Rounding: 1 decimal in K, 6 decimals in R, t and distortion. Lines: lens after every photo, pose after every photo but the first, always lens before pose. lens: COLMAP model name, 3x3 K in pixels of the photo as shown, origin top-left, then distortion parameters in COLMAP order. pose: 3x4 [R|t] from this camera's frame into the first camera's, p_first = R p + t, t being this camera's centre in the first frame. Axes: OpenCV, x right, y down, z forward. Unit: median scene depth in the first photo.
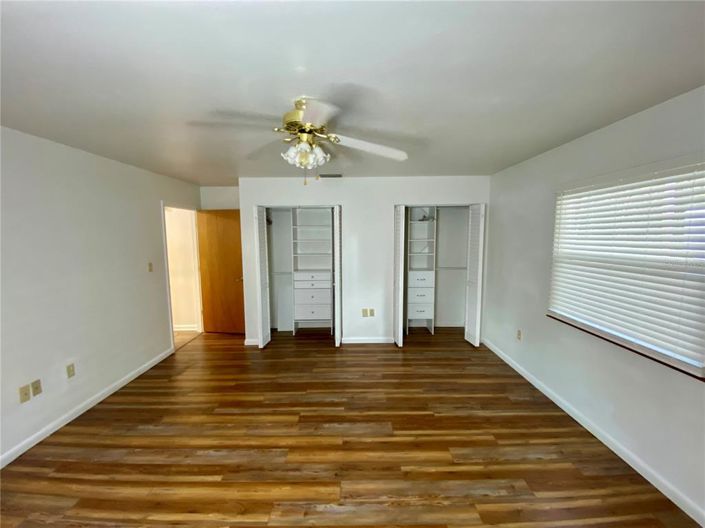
lens RADIAL K [[286.6, 0, 355.6], [0, 286.6, 263.2], [0, 0, 1]] dist [-0.040318, -0.001826]
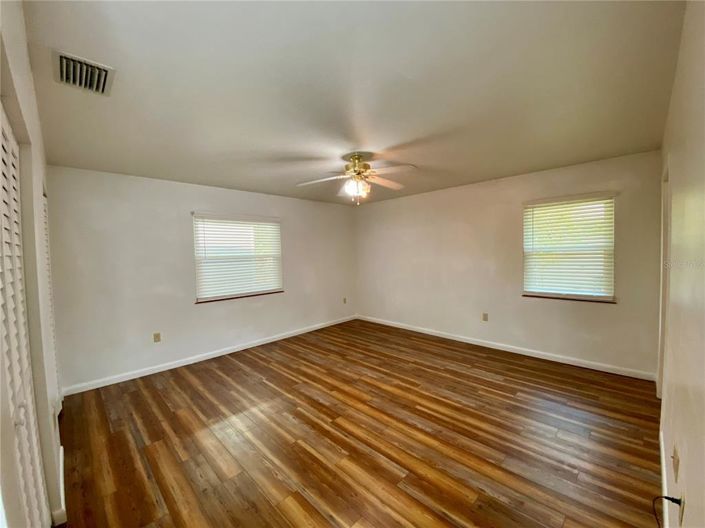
lens RADIAL K [[286.6, 0, 355.1], [0, 286.6, 263.8], [0, 0, 1]] dist [-0.040318, -0.001826]
pose [[-0.706205, -0.016337, 0.707819, -1.031570], [0.099527, 0.987516, 0.122093, -0.115029], [-0.700977, 0.156670, -0.695763, 1.709312]]
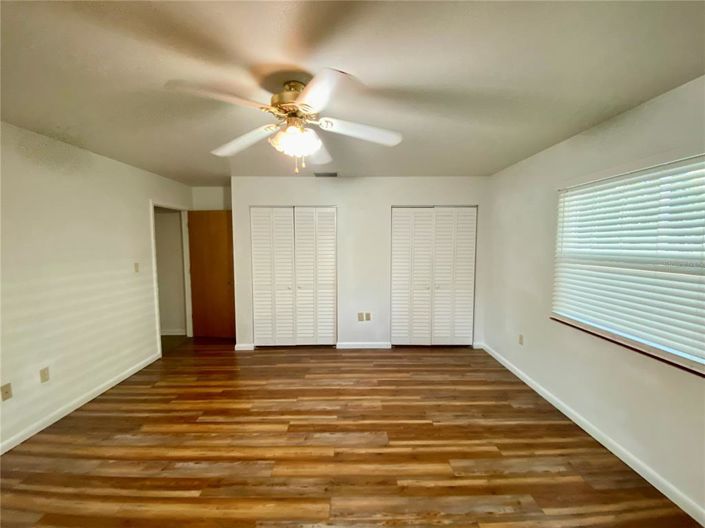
lens RADIAL K [[286.6, 0, 355.9], [0, 286.6, 264.6], [0, 0, 1]] dist [-0.040318, -0.001826]
pose [[0.999953, 0.004228, 0.008684, 0.014022], [-0.004043, 0.999767, -0.021213, 0.033617], [-0.008771, 0.021177, 0.999737, 0.062724]]
